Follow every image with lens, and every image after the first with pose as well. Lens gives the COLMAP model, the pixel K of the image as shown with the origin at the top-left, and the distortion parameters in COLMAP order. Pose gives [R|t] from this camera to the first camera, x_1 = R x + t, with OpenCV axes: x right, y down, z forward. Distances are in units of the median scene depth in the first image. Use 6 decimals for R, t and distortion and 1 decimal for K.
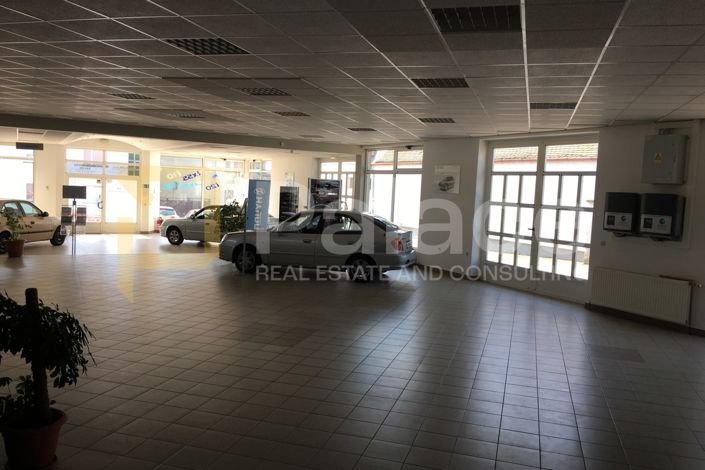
lens RADIAL K [[600.3, 0, 352.3], [0, 600.3, 237.3], [0, 0, 1]] dist [0.075464, -0.101597]
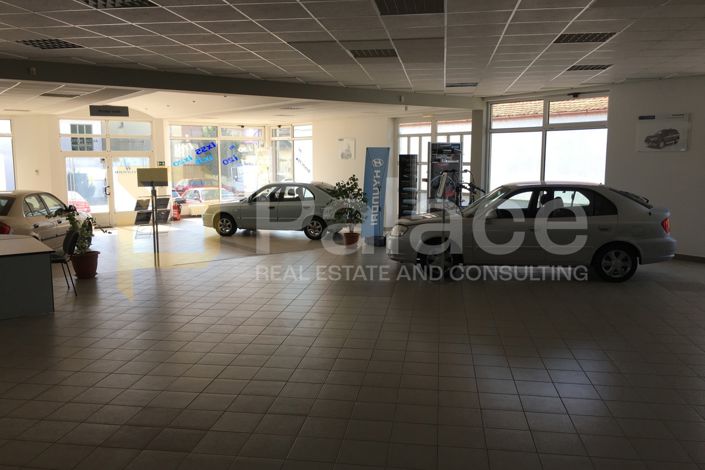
lens RADIAL K [[600.3, 0, 352.3], [0, 600.3, 237.3], [0, 0, 1]] dist [0.075464, -0.101597]
pose [[0.989353, -0.066236, 0.129592, -0.405766], [0.058931, 0.996492, 0.059420, -0.040817], [-0.133073, -0.051150, 0.989785, 0.345832]]
